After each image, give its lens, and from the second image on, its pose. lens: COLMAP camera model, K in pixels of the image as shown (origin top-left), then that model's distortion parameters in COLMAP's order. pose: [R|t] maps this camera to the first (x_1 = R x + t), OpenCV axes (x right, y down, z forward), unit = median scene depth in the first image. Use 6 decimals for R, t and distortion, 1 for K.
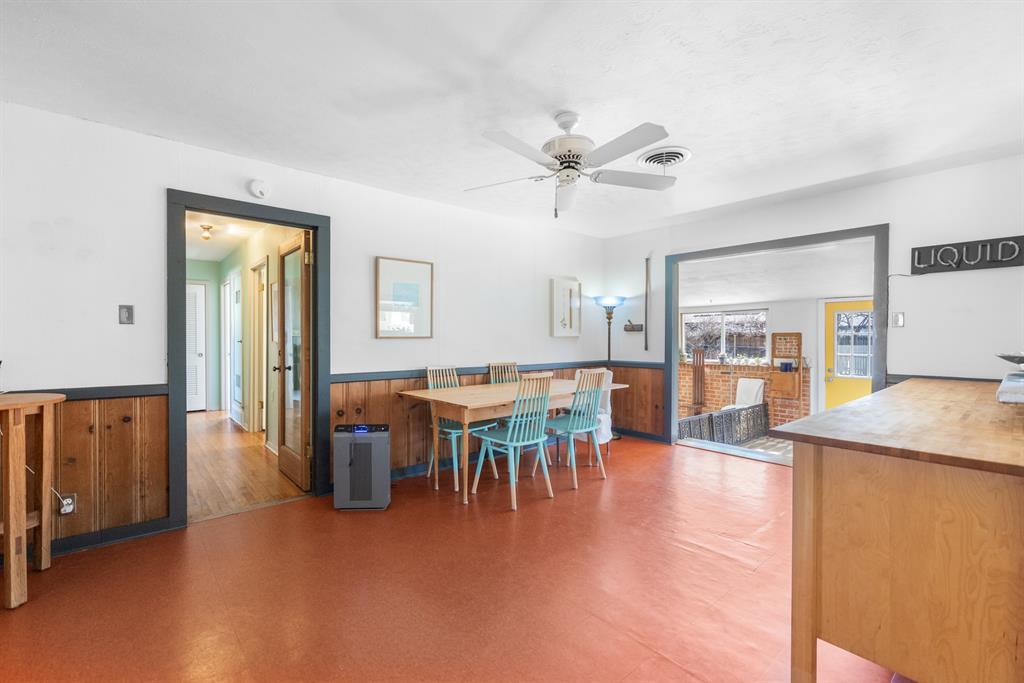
lens RADIAL K [[446.5, 0, 510.8], [0, 446.5, 342.1], [0, 0, 1]] dist [0.008981, -0.000189]
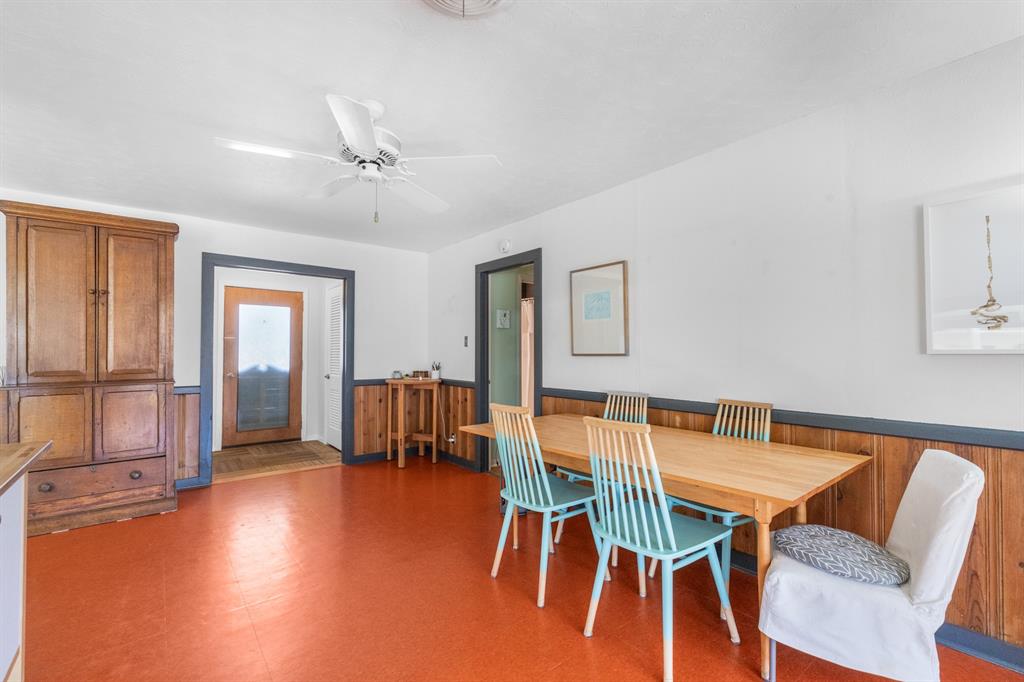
lens RADIAL K [[446.5, 0, 513.0], [0, 446.5, 342.2], [0, 0, 1]] dist [0.008981, -0.000189]
pose [[-0.025365, -0.019481, -0.999488, 0.344459], [-0.010752, 0.999758, -0.019213, -0.009150], [0.999620, 0.010259, -0.025568, 0.459190]]
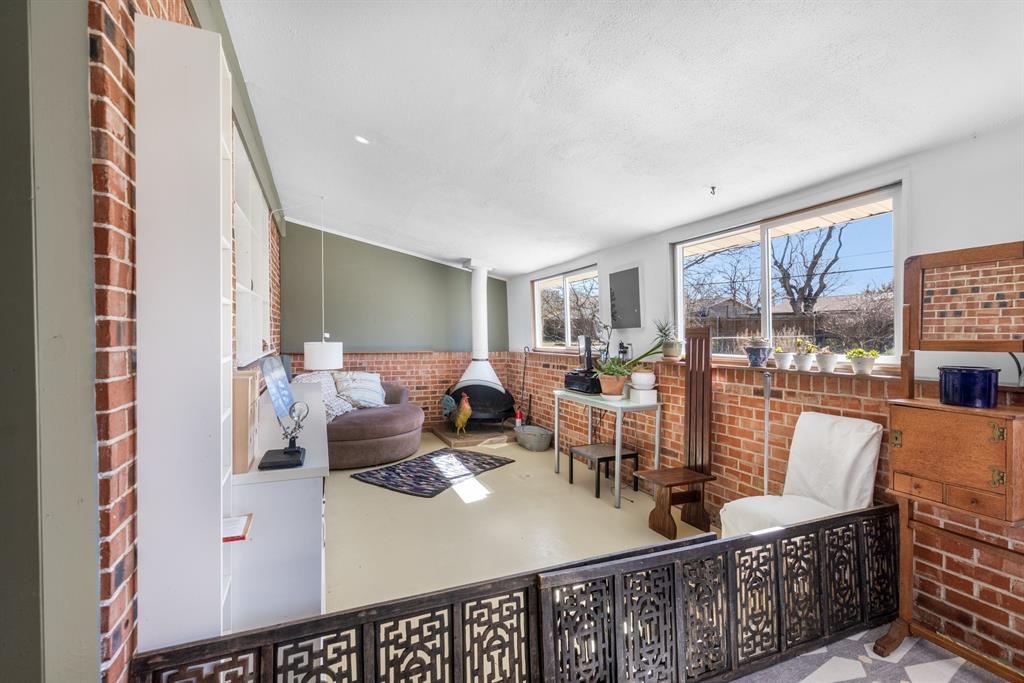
lens RADIAL K [[446.5, 0, 514.4], [0, 446.5, 338.8], [0, 0, 1]] dist [0.008981, -0.000189]
pose [[0.949966, 0.002137, -0.312346, 0.439207], [-0.002116, 0.999998, 0.000405, 0.029272], [0.312346, 0.000276, 0.949968, 0.660726]]
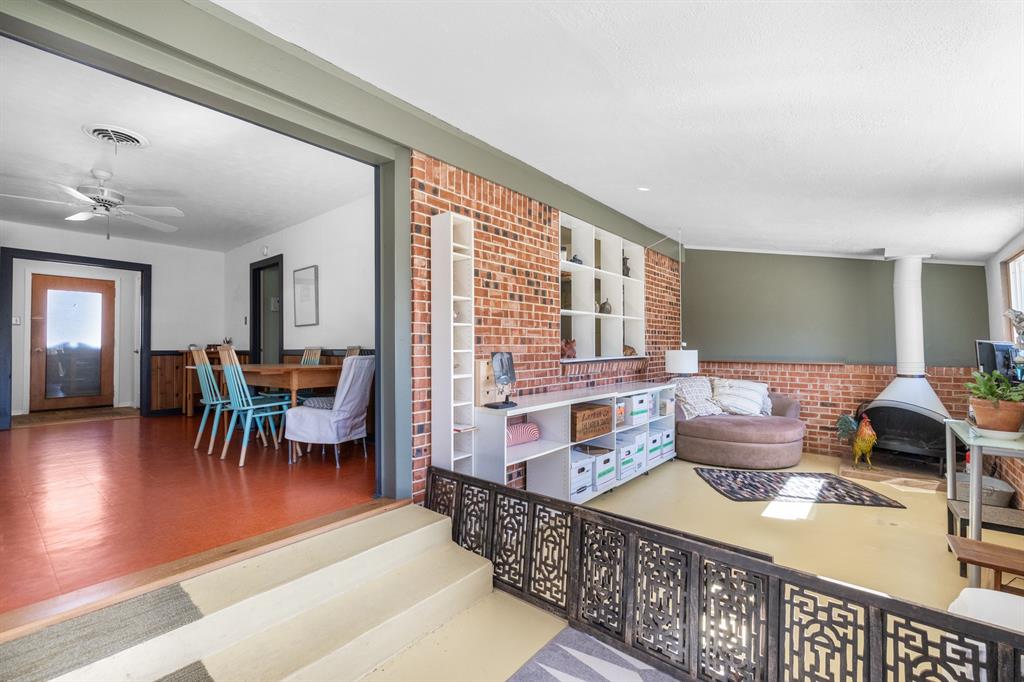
lens RADIAL K [[446.5, 0, 510.8], [0, 446.5, 345.7], [0, 0, 1]] dist [0.008981, -0.000189]
pose [[0.174050, -0.007556, -0.984708, 0.697608], [-0.007857, 0.999928, -0.009061, 0.037485], [0.984706, 0.009314, 0.173978, 0.781958]]
